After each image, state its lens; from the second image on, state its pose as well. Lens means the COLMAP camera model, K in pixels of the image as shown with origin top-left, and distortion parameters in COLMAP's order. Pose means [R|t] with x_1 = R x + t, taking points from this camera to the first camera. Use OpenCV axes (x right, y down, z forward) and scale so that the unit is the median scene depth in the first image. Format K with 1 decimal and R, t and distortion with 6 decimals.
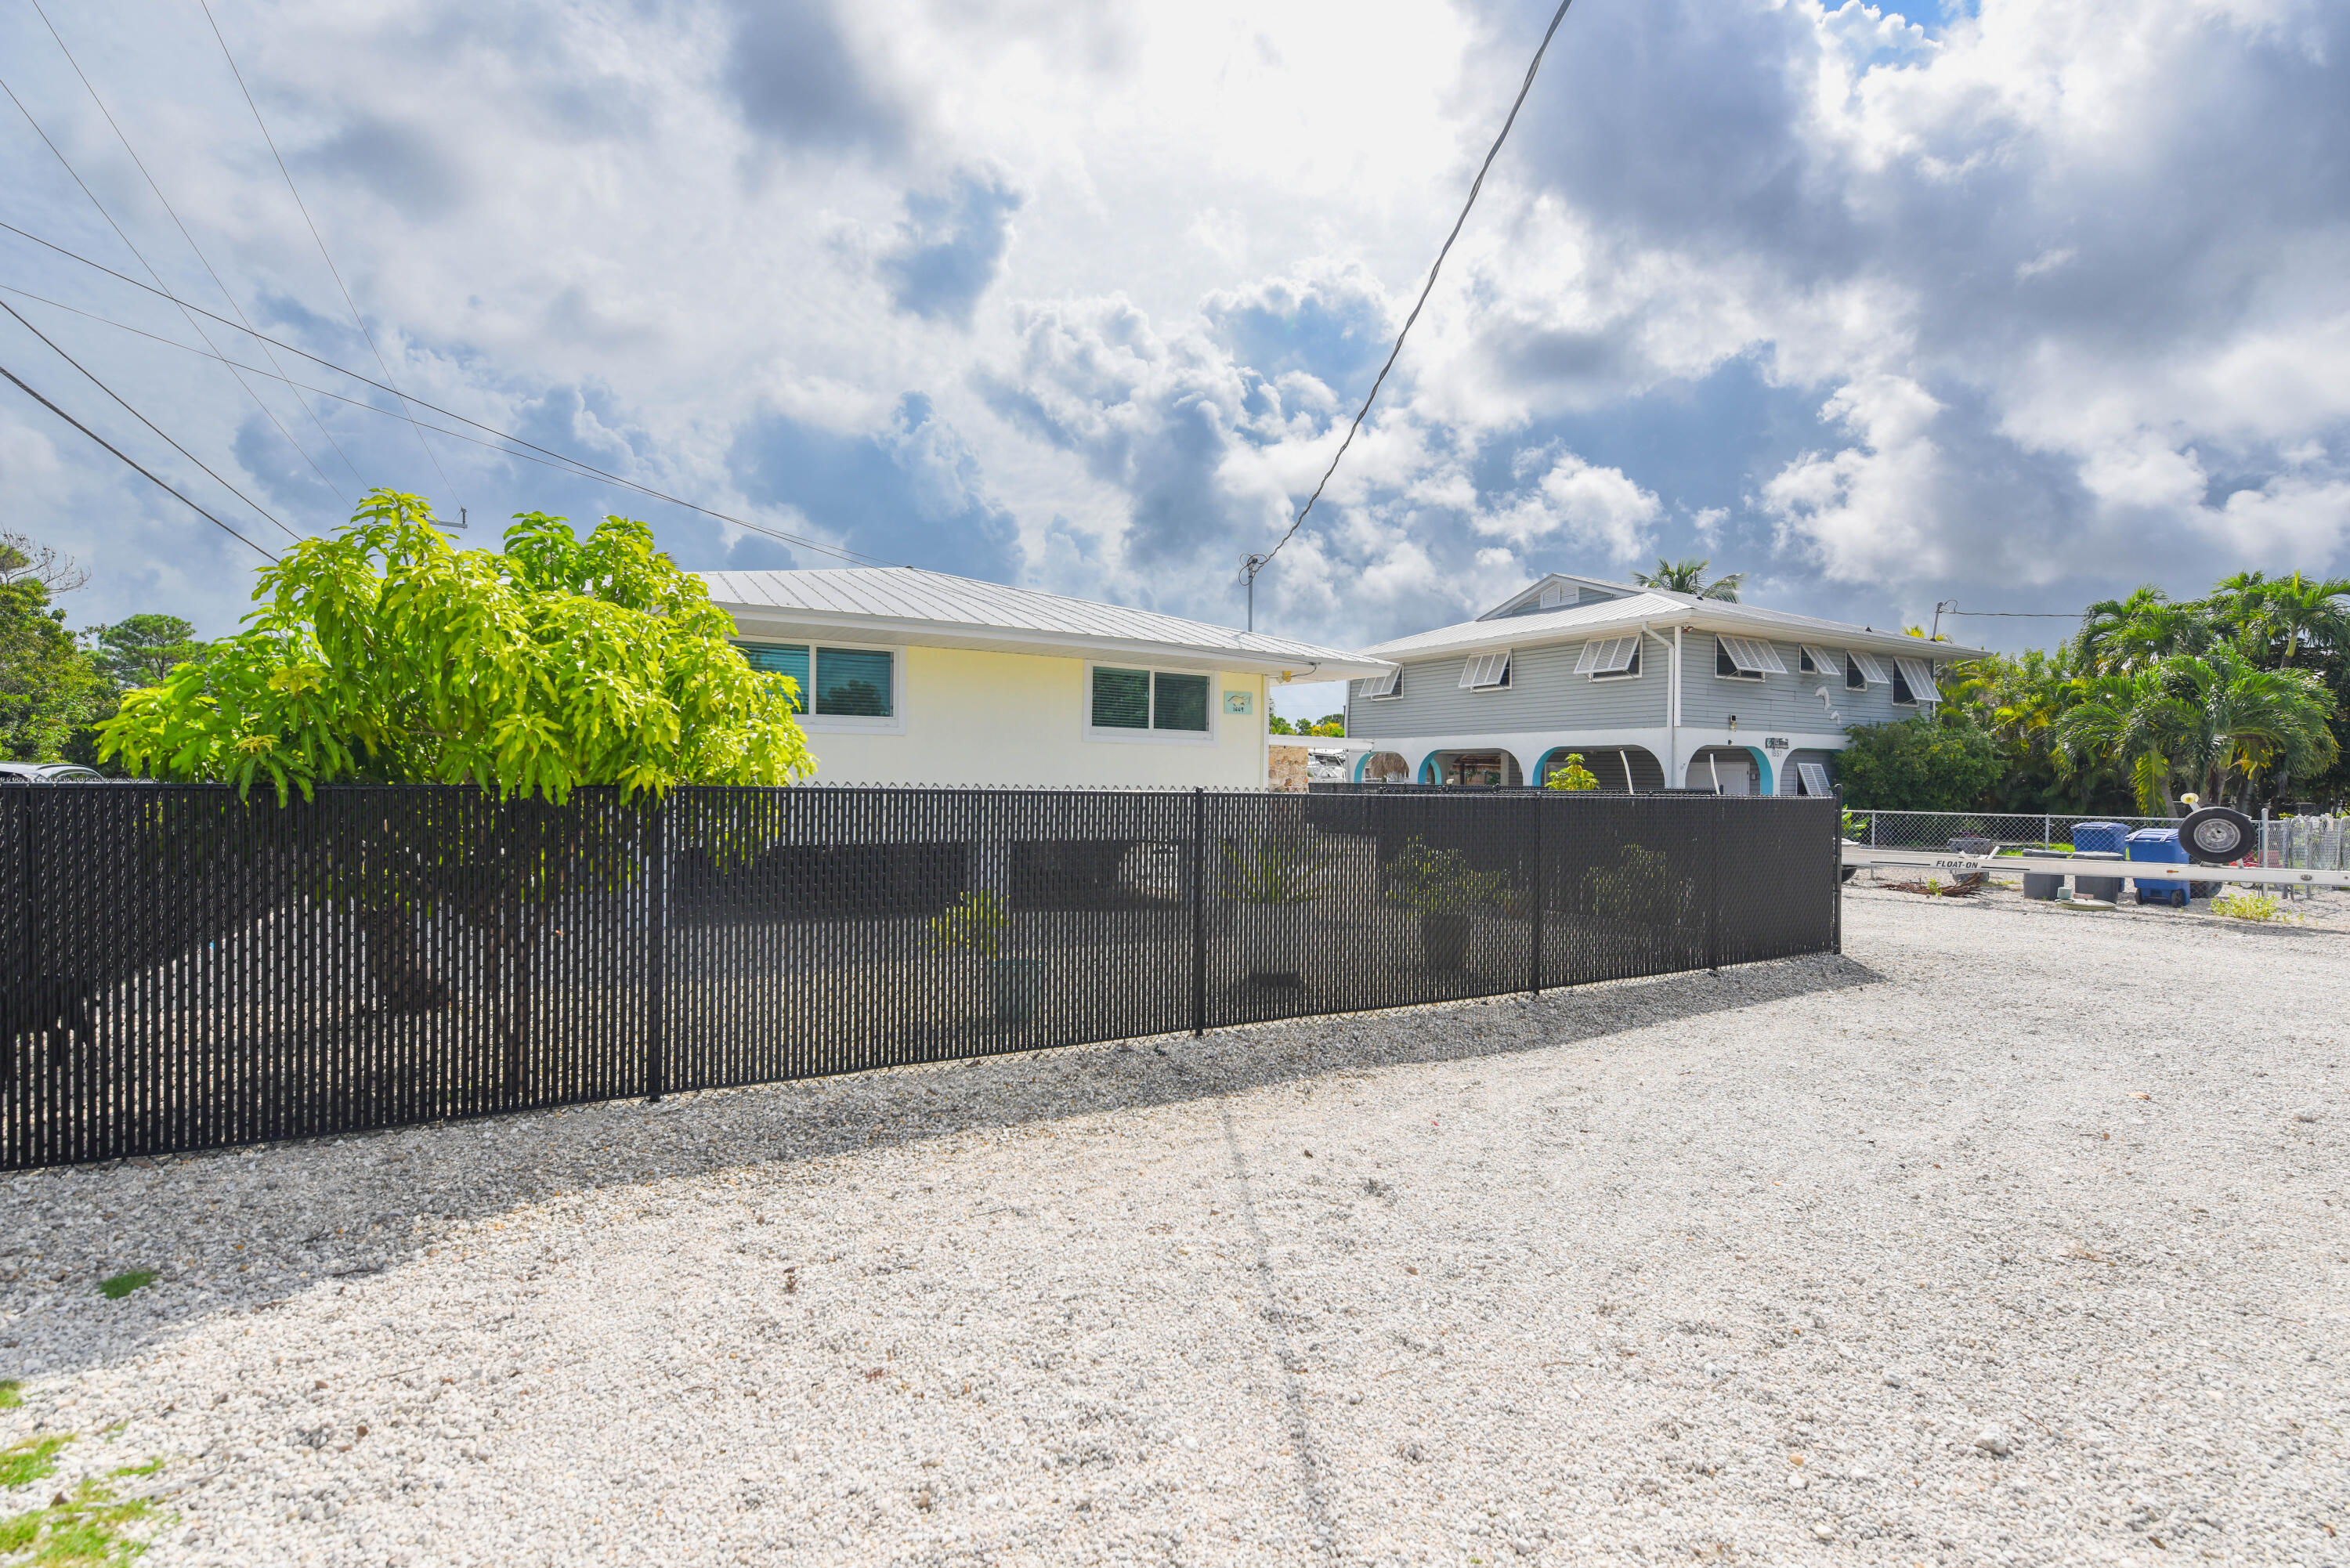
lens RADIAL K [[1025.0, 0, 1186.7], [0, 1025.0, 787.2], [0, 0, 1]] dist [-0.014876, -0.002463]
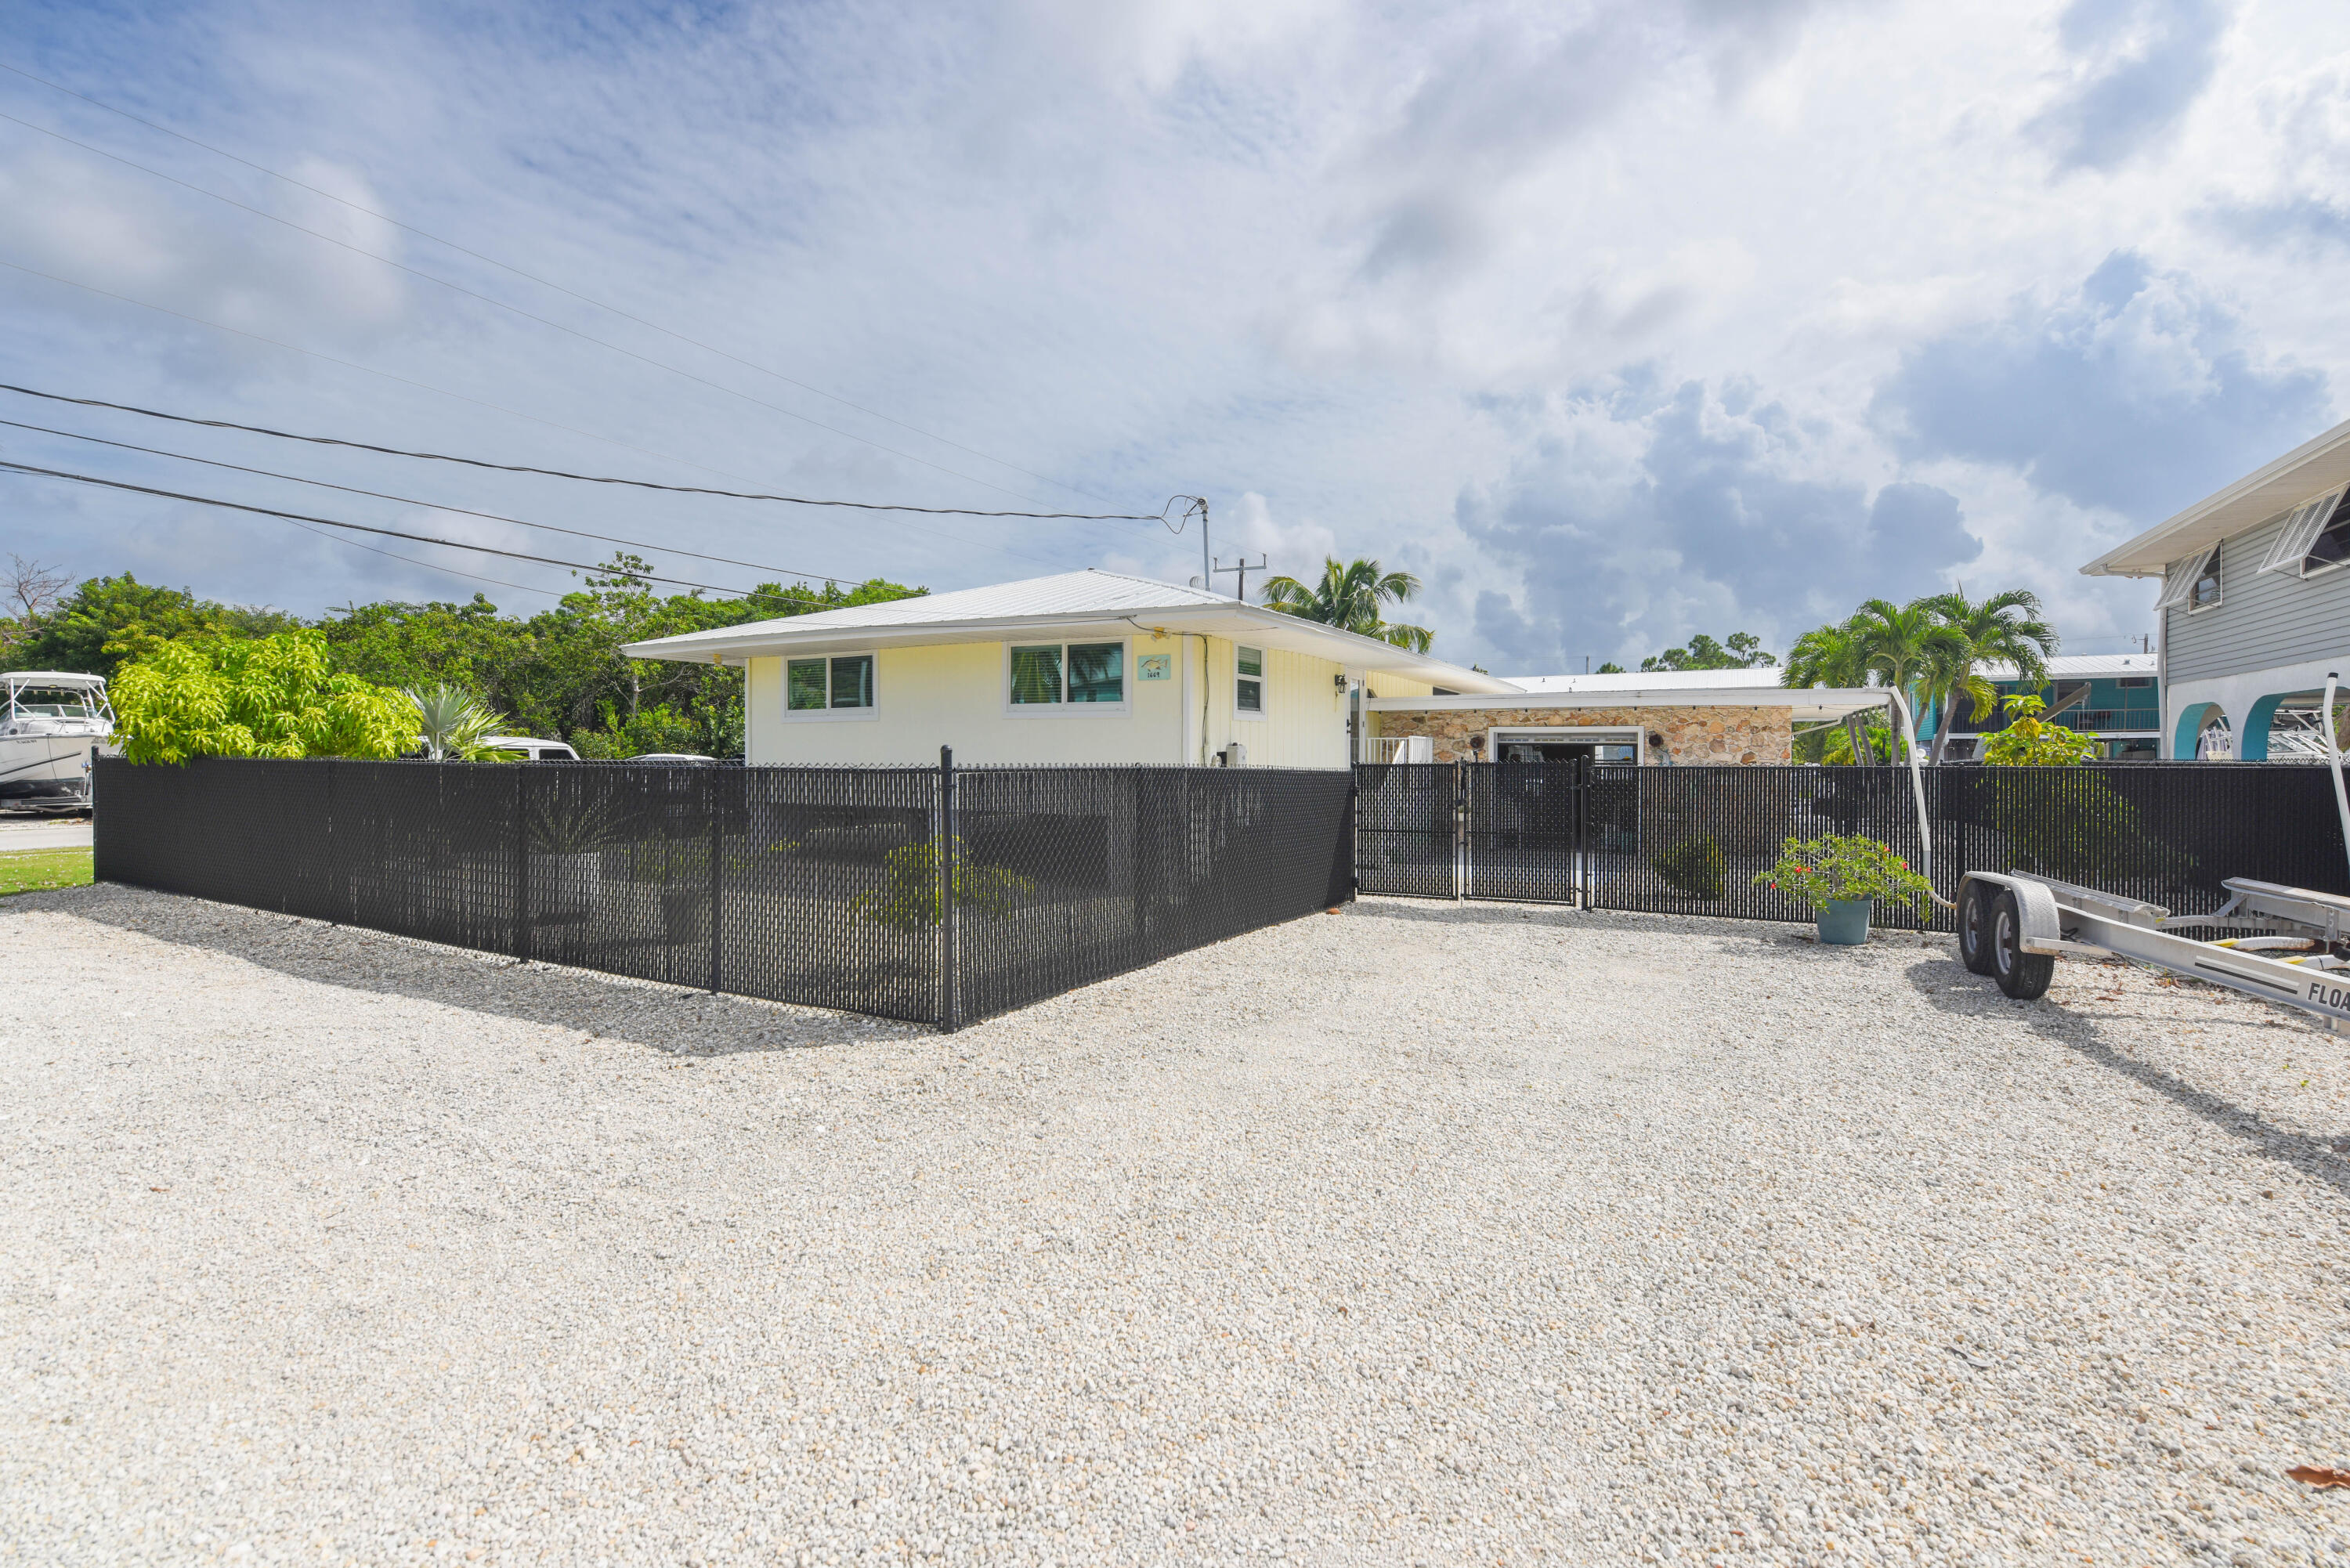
lens RADIAL K [[1025.0, 0, 1191.4], [0, 1025.0, 770.5], [0, 0, 1]] dist [-0.014876, -0.002463]
pose [[0.536585, -0.001765, -0.843844, 0.866498], [-0.000057, 0.999998, -0.002127, 0.009583], [0.843846, 0.001189, 0.536584, 0.590083]]
